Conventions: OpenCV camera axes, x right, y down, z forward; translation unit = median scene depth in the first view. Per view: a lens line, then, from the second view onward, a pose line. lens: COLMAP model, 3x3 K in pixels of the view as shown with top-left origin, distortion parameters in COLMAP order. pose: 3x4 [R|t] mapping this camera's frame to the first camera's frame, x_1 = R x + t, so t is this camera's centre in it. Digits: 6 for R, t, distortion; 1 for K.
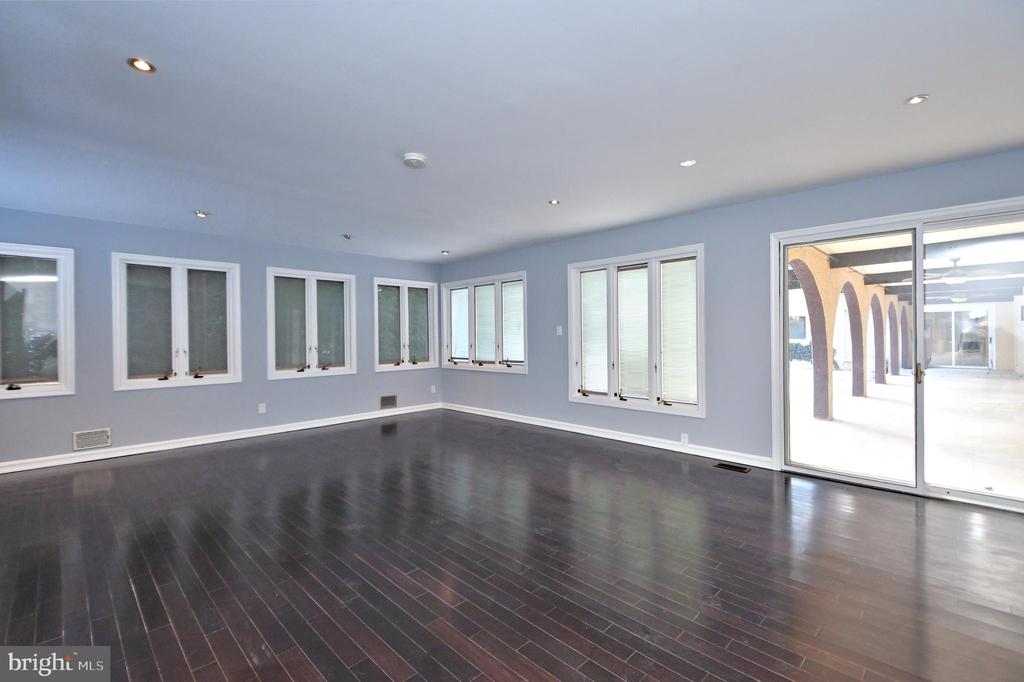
lens RADIAL K [[455.2, 0, 511.2], [0, 455.2, 336.9], [0, 0, 1]] dist [0.016236, -0.003279]
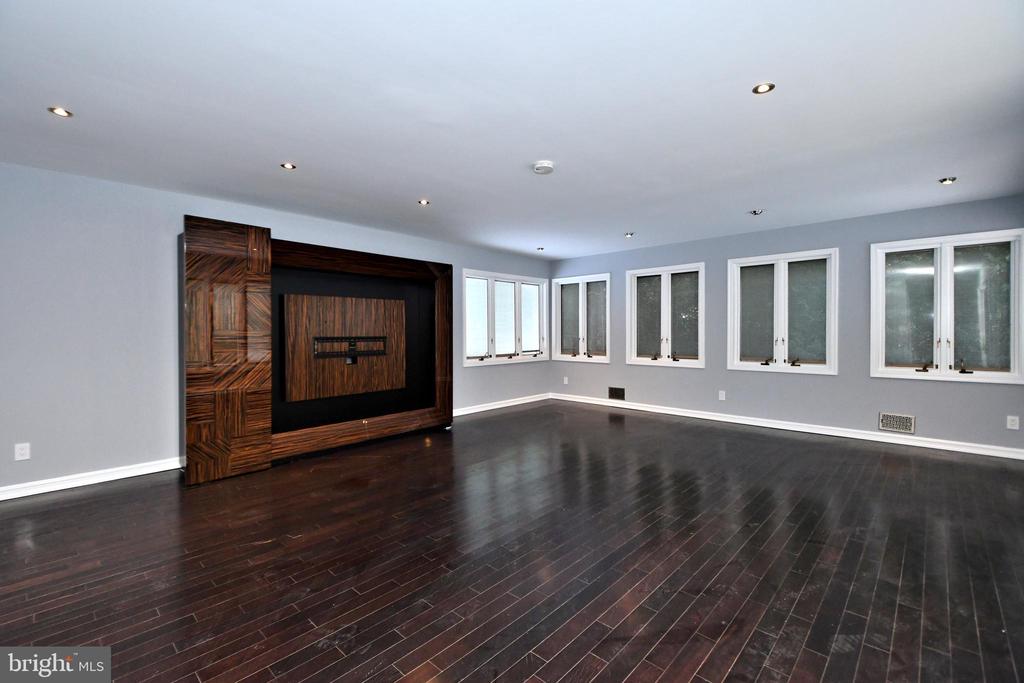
lens RADIAL K [[455.2, 0, 511.0], [0, 455.2, 337.7], [0, 0, 1]] dist [0.016236, -0.003279]
pose [[0.023447, 0.025870, -0.999390, 0.397084], [0.003663, 0.999656, 0.025963, -0.005158], [0.999718, -0.004270, 0.023344, 0.394336]]
